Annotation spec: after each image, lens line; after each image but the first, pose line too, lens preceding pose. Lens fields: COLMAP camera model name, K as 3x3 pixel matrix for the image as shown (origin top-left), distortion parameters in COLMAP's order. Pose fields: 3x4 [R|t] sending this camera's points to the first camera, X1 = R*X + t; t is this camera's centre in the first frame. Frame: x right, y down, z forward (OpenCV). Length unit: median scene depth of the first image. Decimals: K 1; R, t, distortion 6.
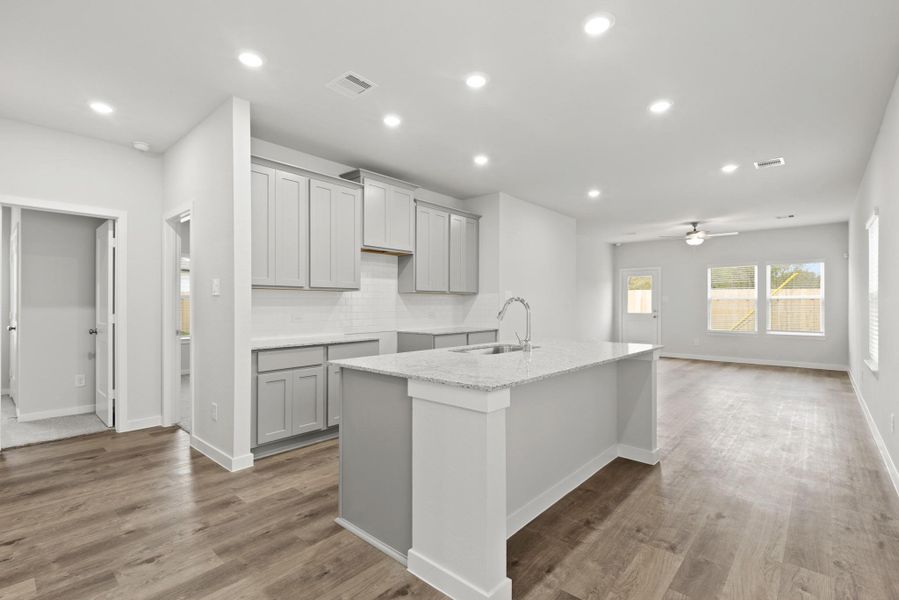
lens RADIAL K [[409.7, 0, 448.3], [0, 409.7, 299.6], [0, 0, 1]] dist [0.023169, -0.006029]
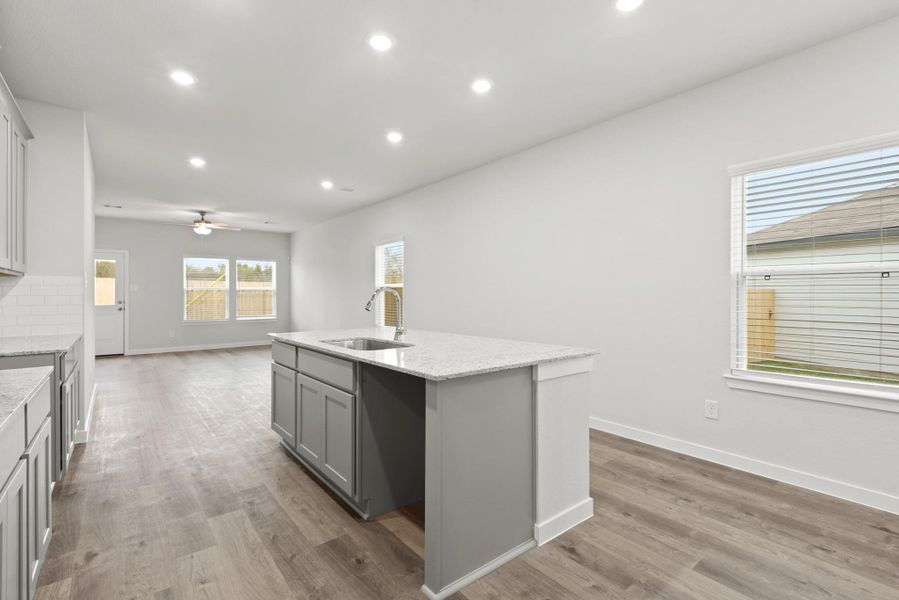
lens RADIAL K [[409.7, 0, 445.3], [0, 409.7, 296.8], [0, 0, 1]] dist [0.023169, -0.006029]
pose [[0.189535, -0.006237, 0.981854, -0.253771], [-0.009972, 0.999916, 0.008277, 0.003217], [-0.981823, -0.011360, 0.189457, 0.226121]]
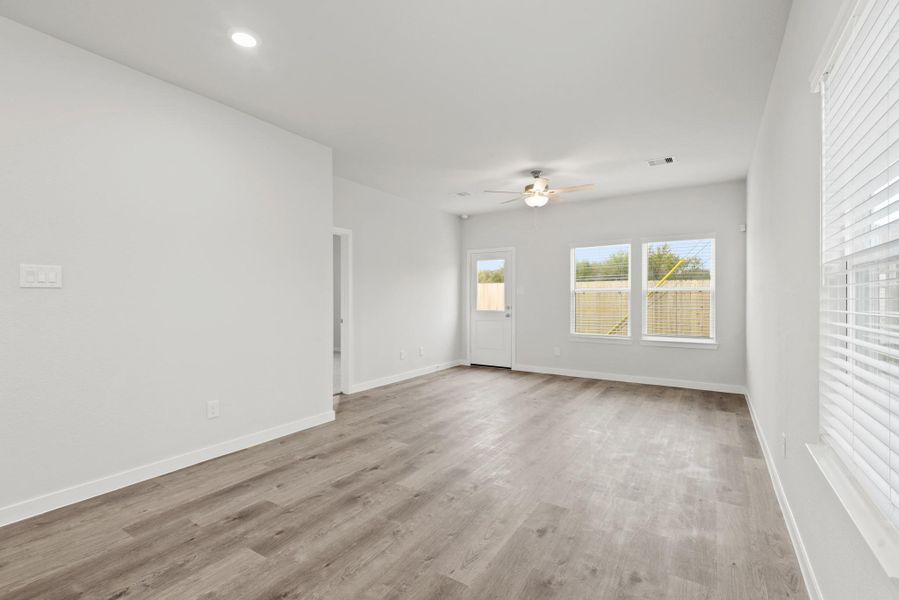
lens RADIAL K [[409.7, 0, 435.7], [0, 409.7, 294.0], [0, 0, 1]] dist [0.023169, -0.006029]
pose [[0.990279, 0.001276, 0.139091, 0.337815], [-0.001171, 0.999999, -0.000833, 0.005275], [-0.139092, 0.000662, 0.990279, 0.371537]]
